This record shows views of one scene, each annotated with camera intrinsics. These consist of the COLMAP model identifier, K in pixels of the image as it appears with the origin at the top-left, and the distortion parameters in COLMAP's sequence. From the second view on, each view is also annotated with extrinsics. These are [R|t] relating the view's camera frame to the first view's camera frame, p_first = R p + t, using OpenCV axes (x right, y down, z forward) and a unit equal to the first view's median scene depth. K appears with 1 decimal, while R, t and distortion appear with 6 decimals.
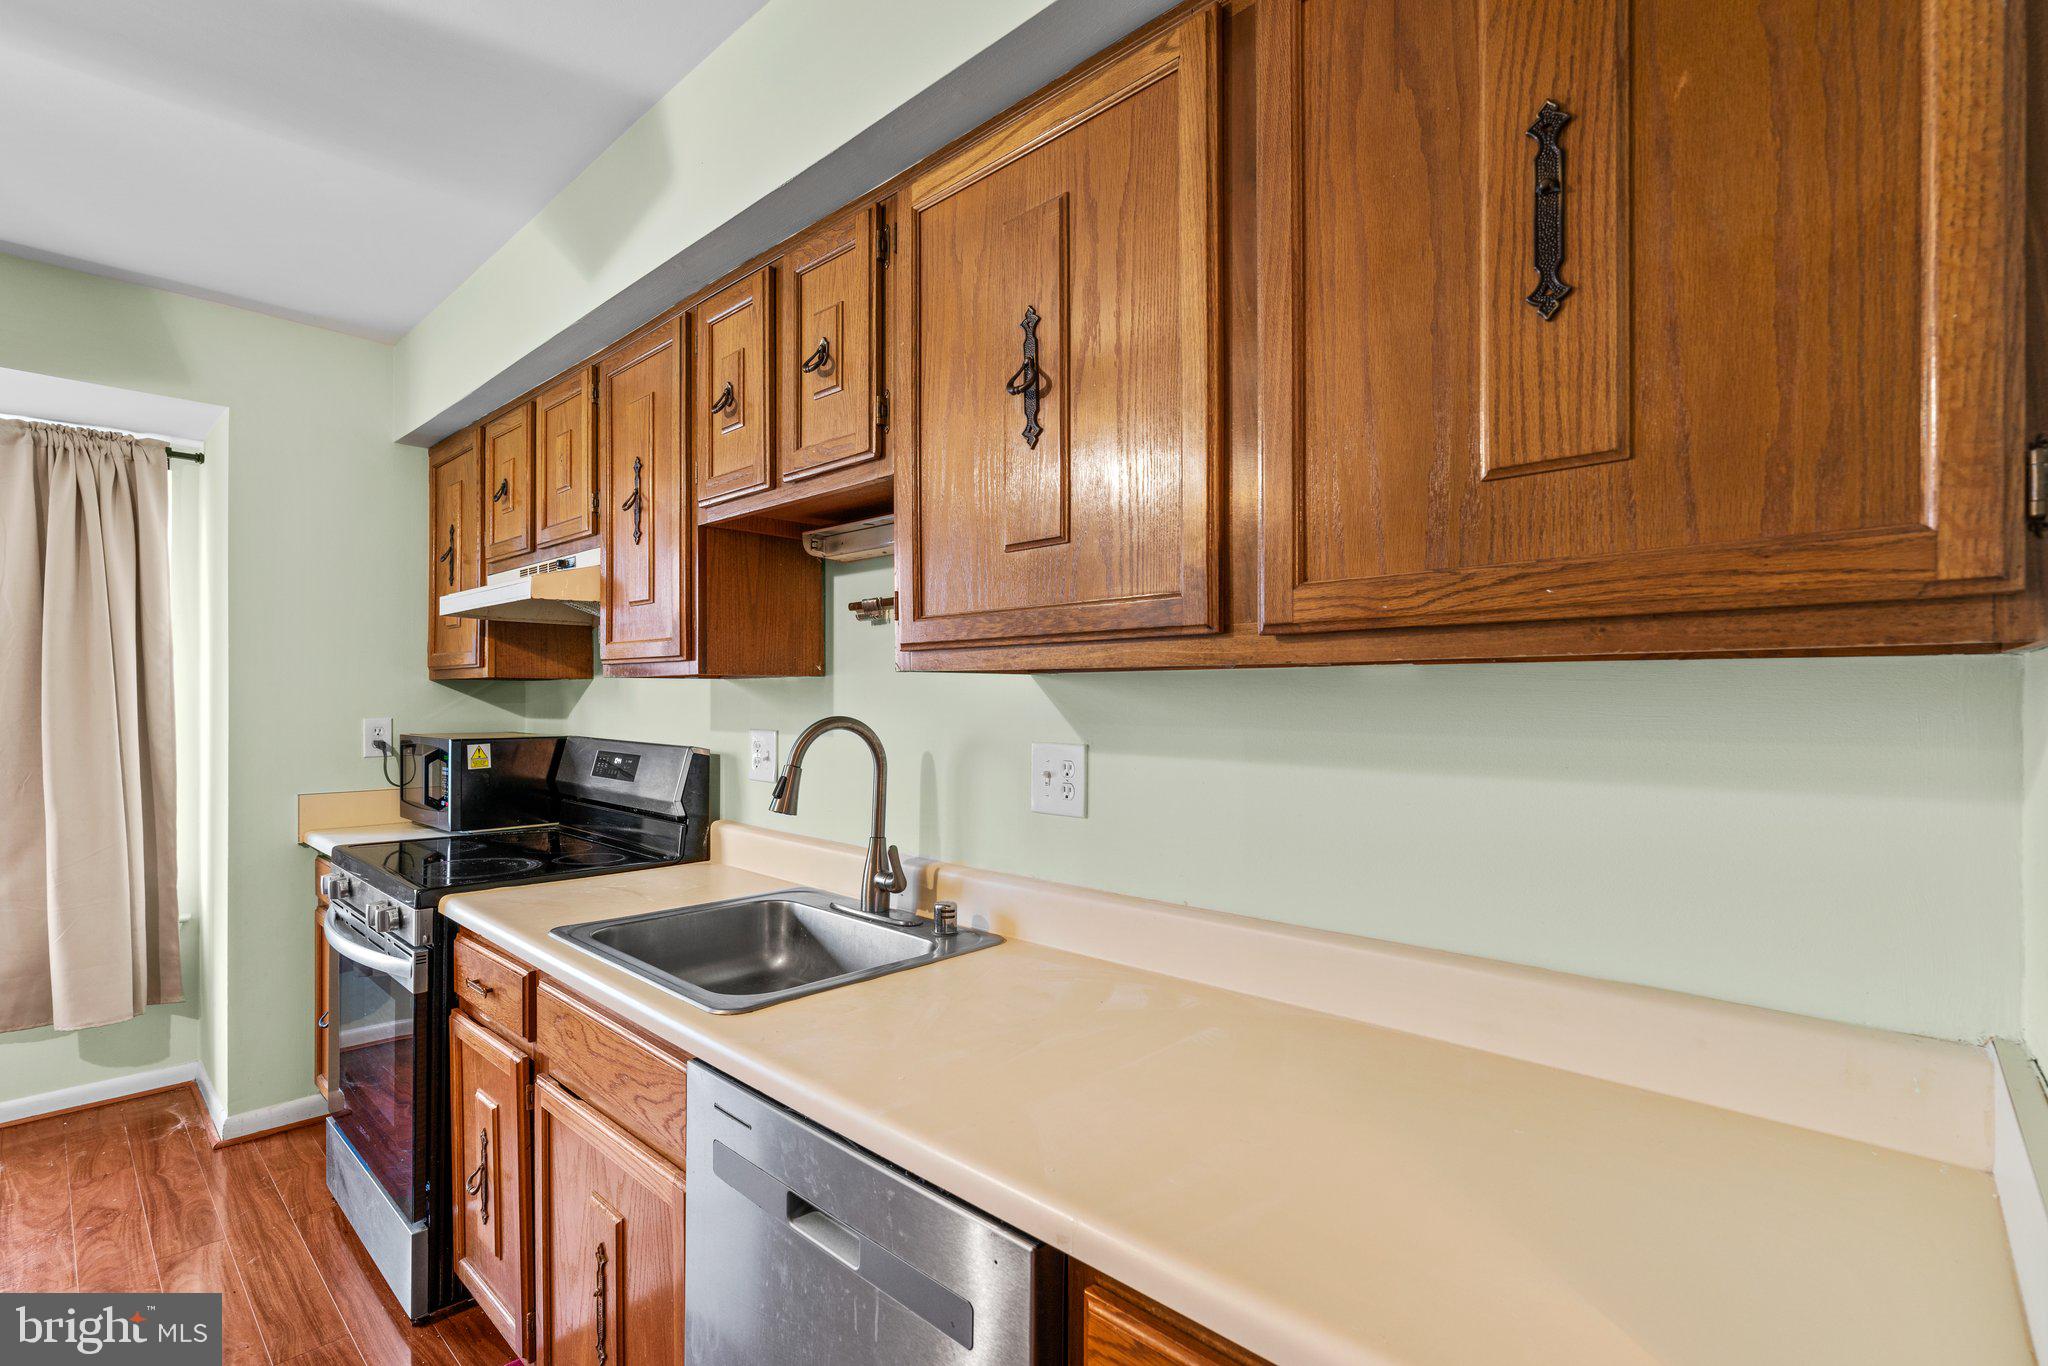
lens RADIAL K [[924.1, 0, 1011.2], [0, 924.1, 689.9], [0, 0, 1]] dist [-0.007974, 0.000707]
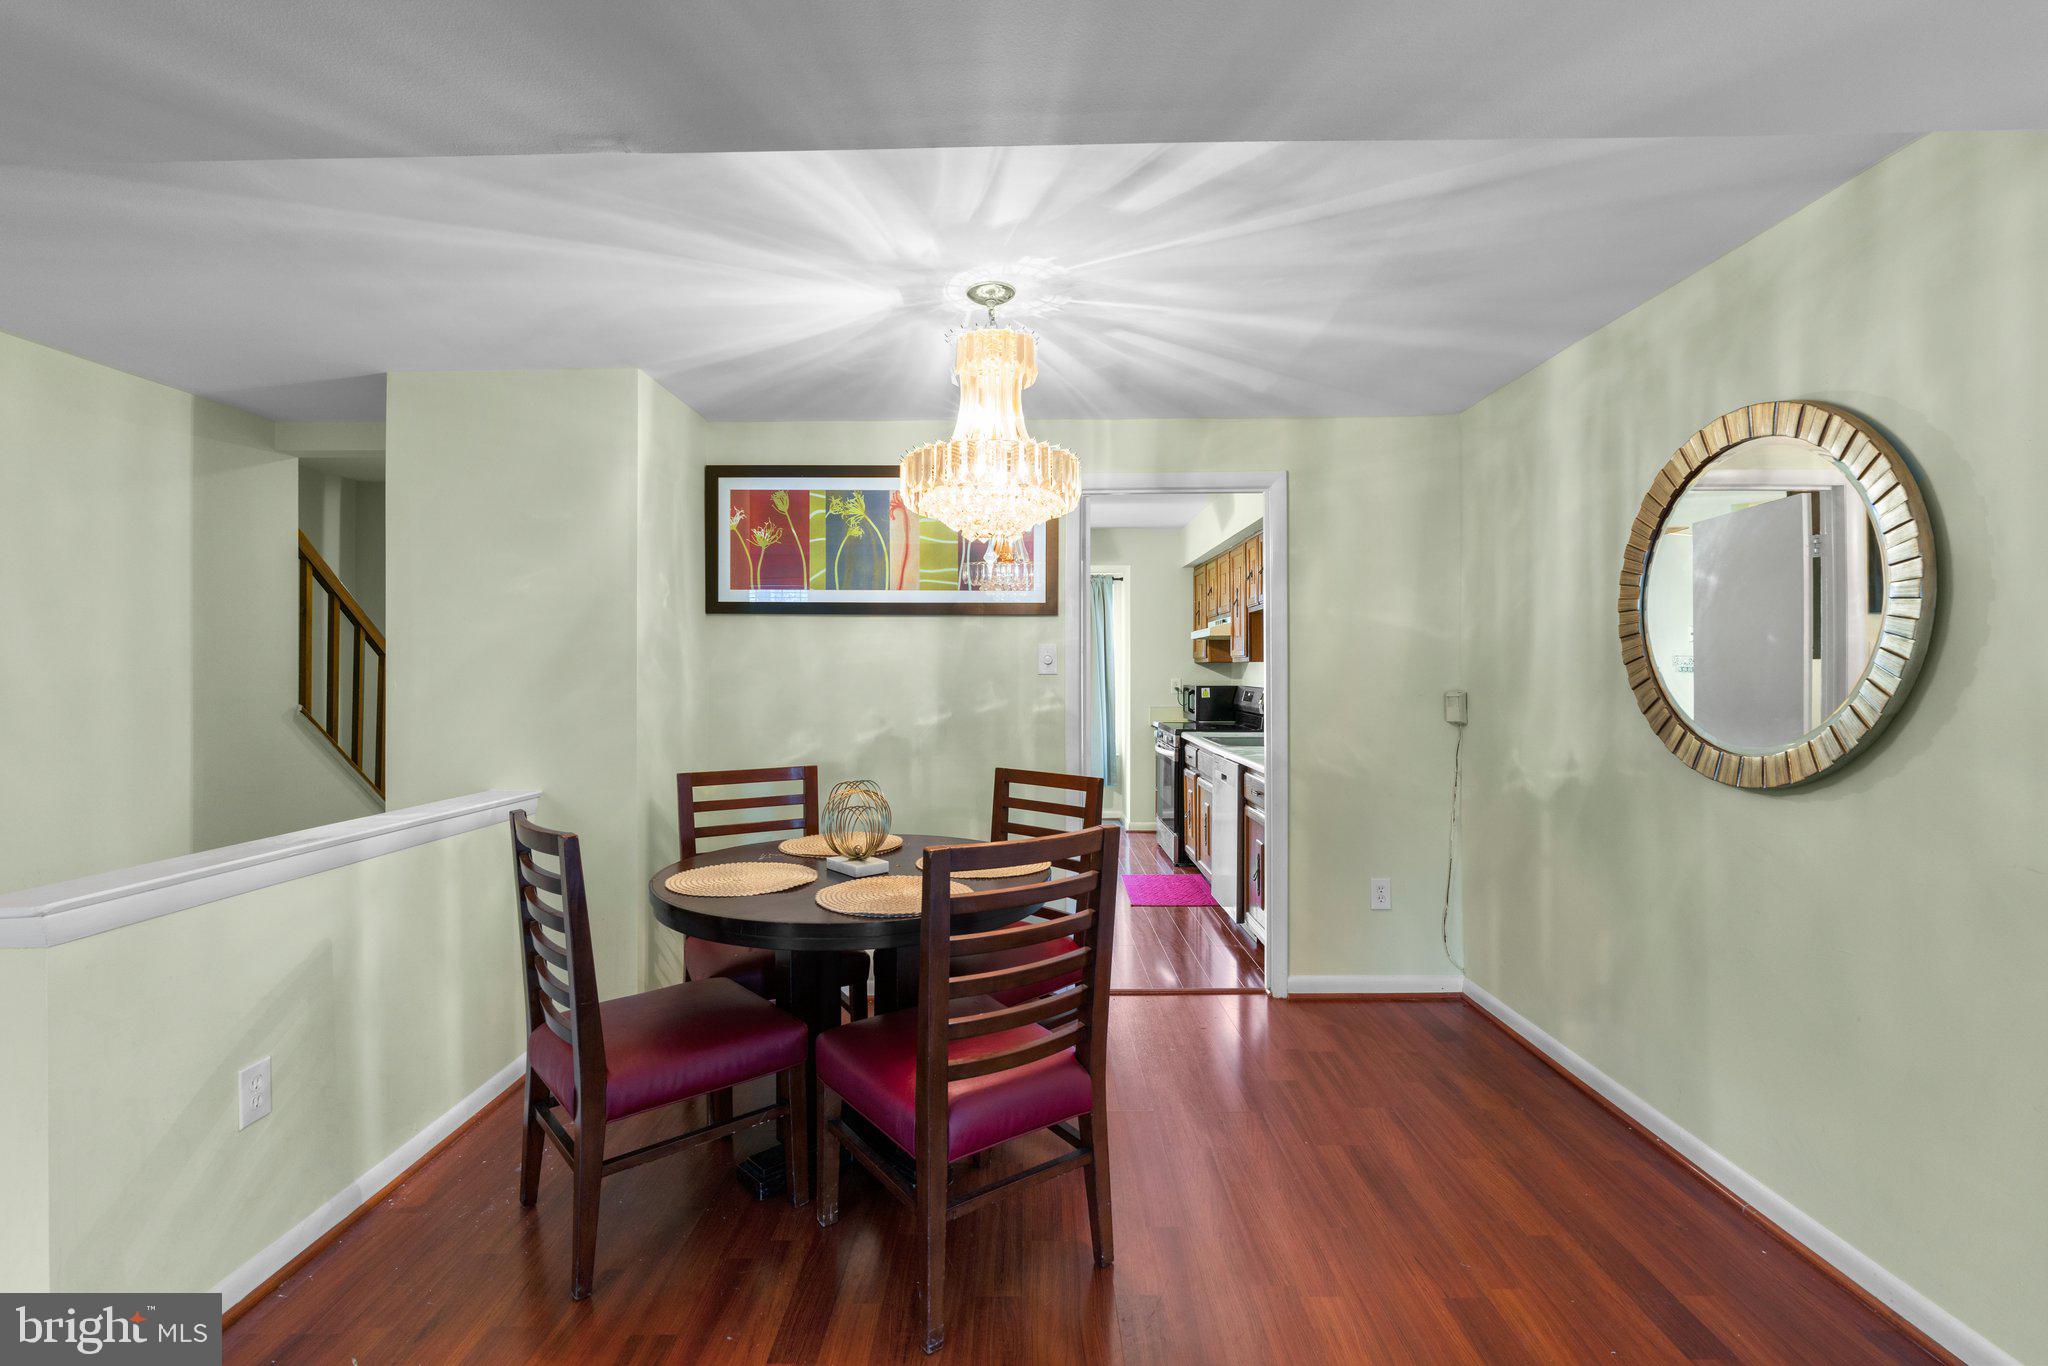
lens RADIAL K [[924.1, 0, 1011.2], [0, 924.1, 689.9], [0, 0, 1]] dist [-0.007974, 0.000707]
pose [[0.669870, 0.014053, -0.742345, 1.003082], [0.003462, 0.999751, 0.022049, 0.005460], [0.742470, -0.017340, 0.669655, -1.164418]]
